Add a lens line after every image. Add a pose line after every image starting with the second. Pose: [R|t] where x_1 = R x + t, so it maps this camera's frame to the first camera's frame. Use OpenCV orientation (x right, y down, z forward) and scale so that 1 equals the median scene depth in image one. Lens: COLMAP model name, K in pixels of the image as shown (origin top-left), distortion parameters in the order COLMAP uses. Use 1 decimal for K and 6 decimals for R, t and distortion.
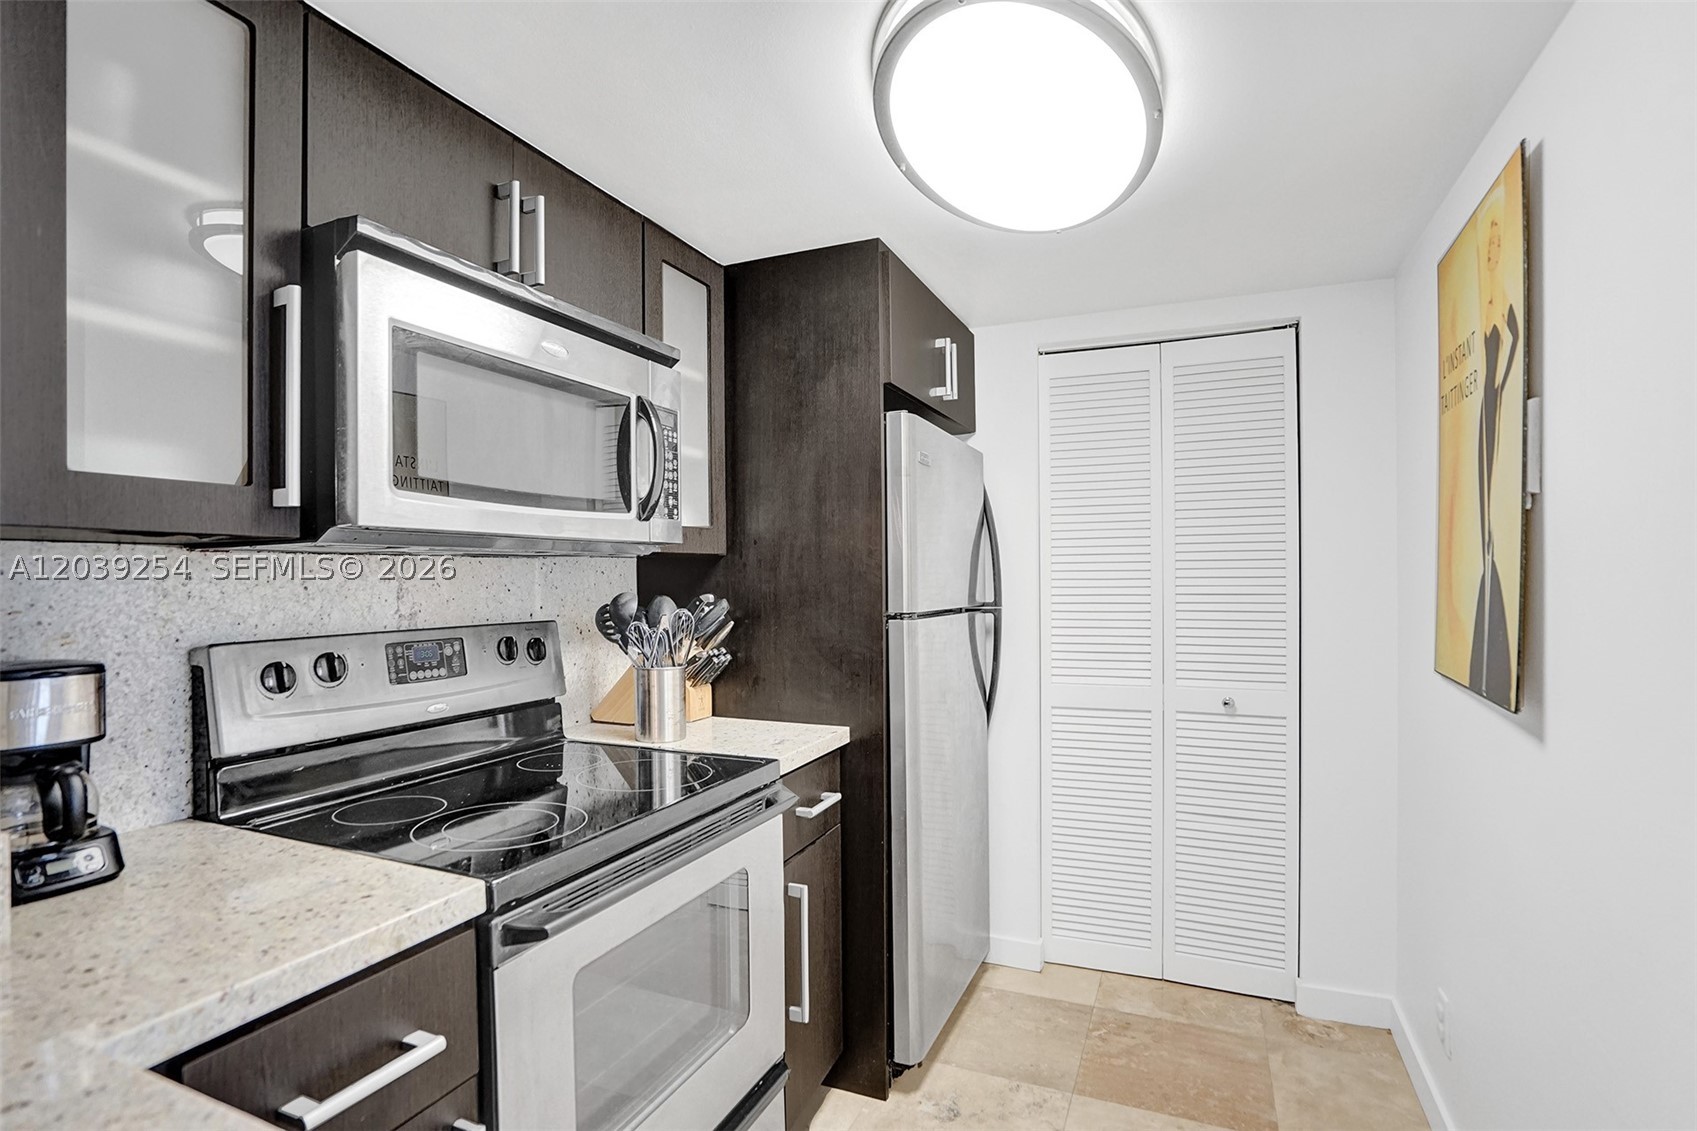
lens RADIAL K [[856.9, 0, 846.5], [0, 856.9, 576.9], [0, 0, 1]] dist [-0.048622, 0.000254]
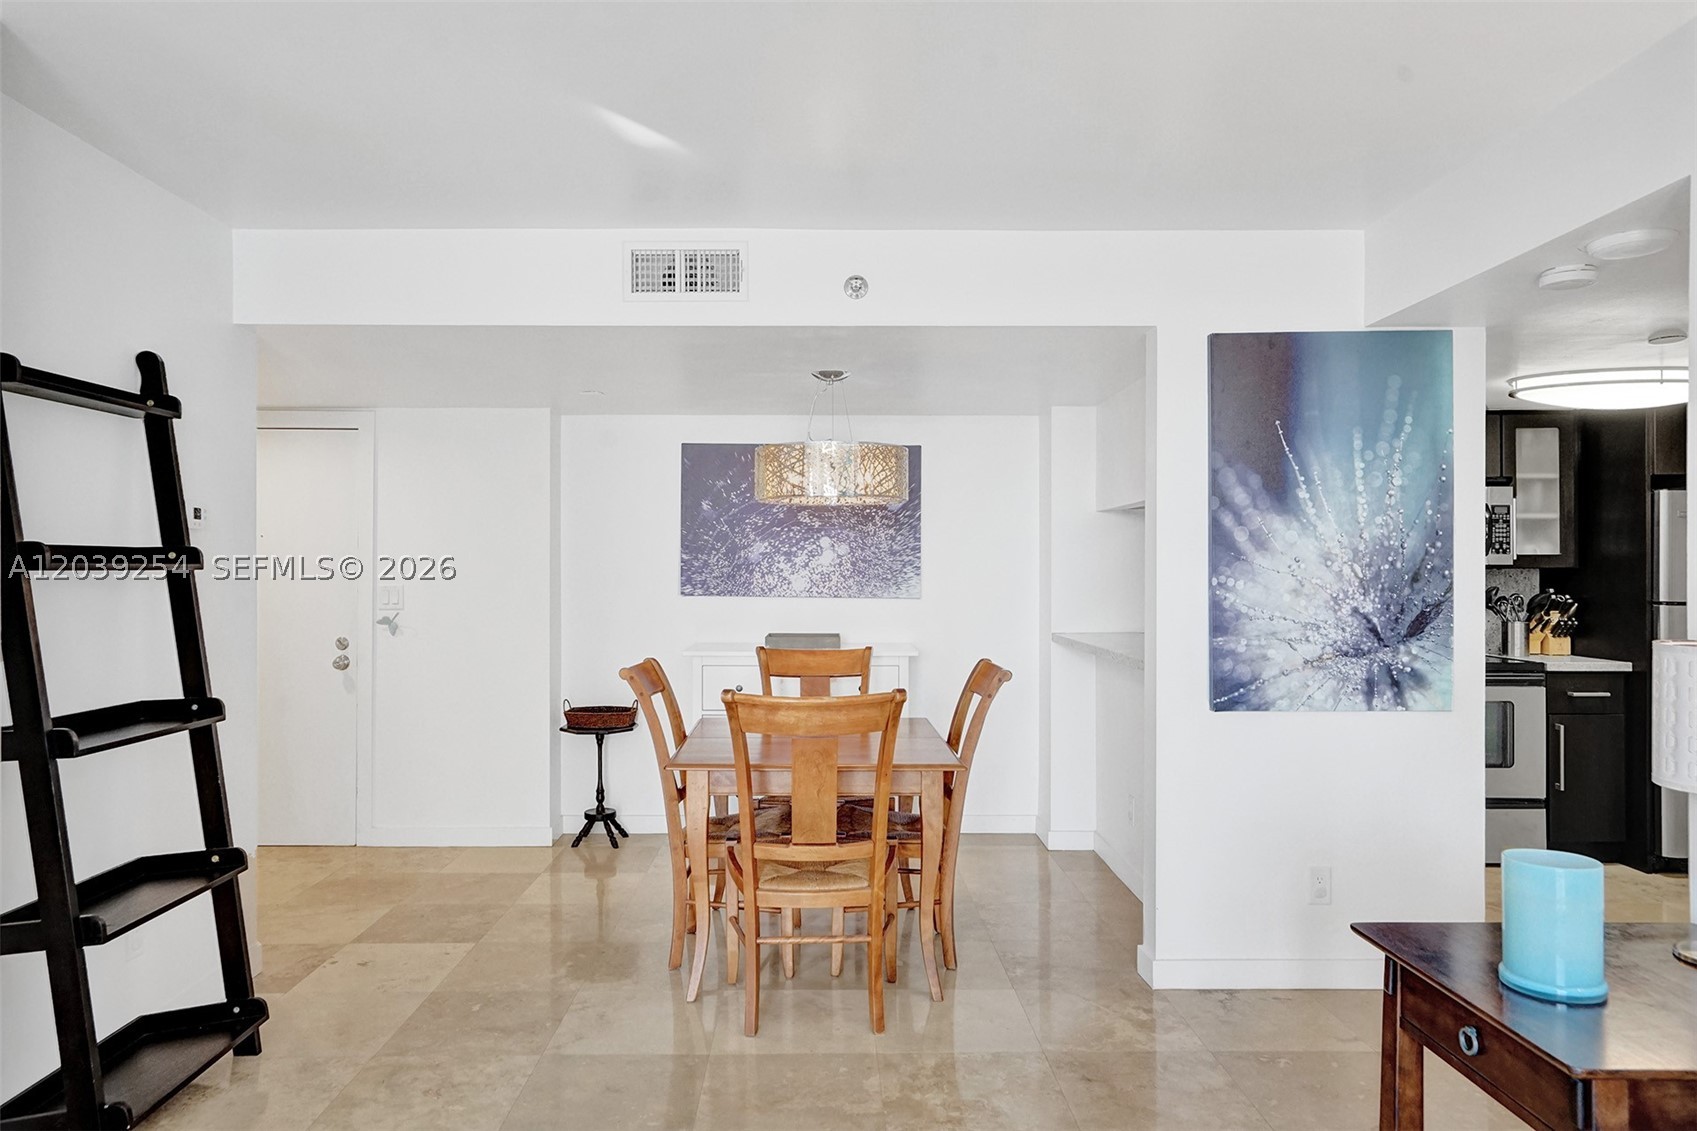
lens RADIAL K [[1135.9, 0, 878.7], [0, 1135.9, 565.2], [0, 0, 1]] dist [-0.024607, 0.000605]
pose [[0.396120, 0.002694, -0.918195, 1.763990], [-0.006627, 0.999978, 0.000075, -0.025555], [0.918175, 0.006055, 0.396129, -1.597990]]
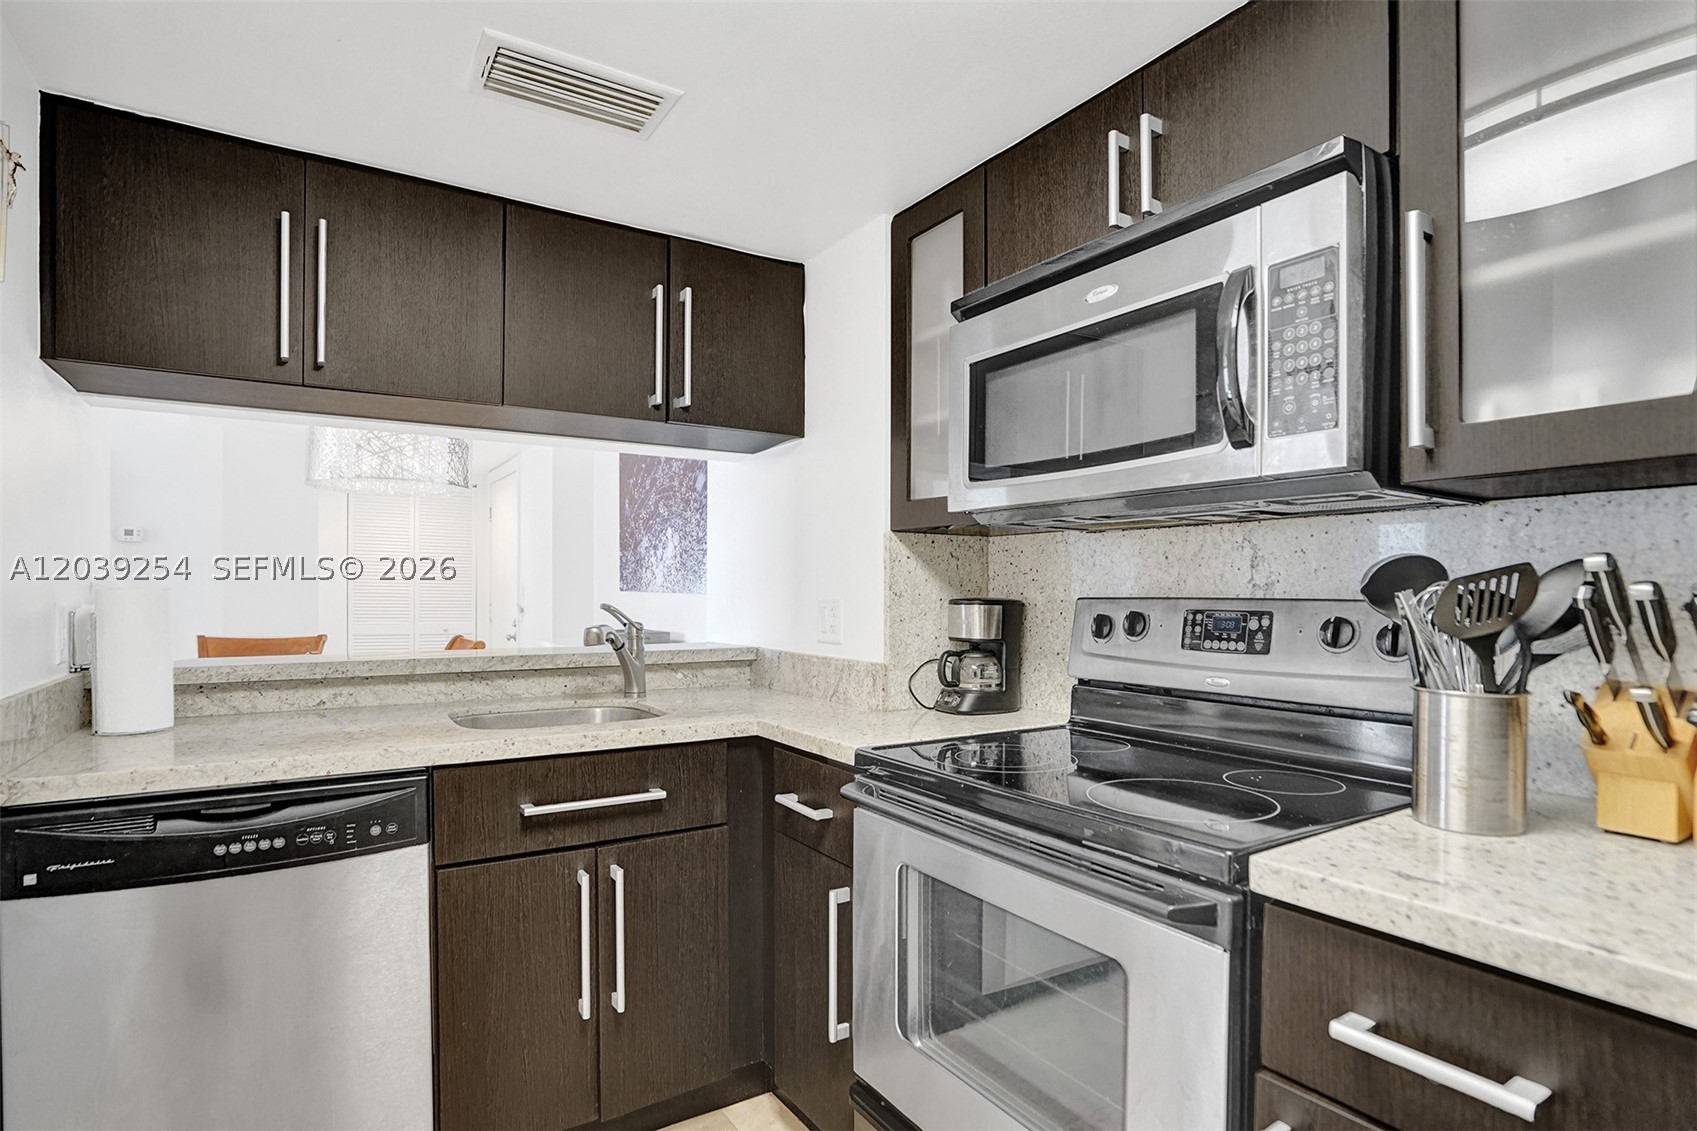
lens RADIAL K [[856.9, 0, 846.5], [0, 856.9, 576.9], [0, 0, 1]] dist [-0.048622, 0.000254]
pose [[-0.573438, -0.005070, -0.819233, 0.460500], [0.000065, 0.999981, -0.006233, 0.037996], [0.819249, -0.003628, -0.573427, 1.044719]]
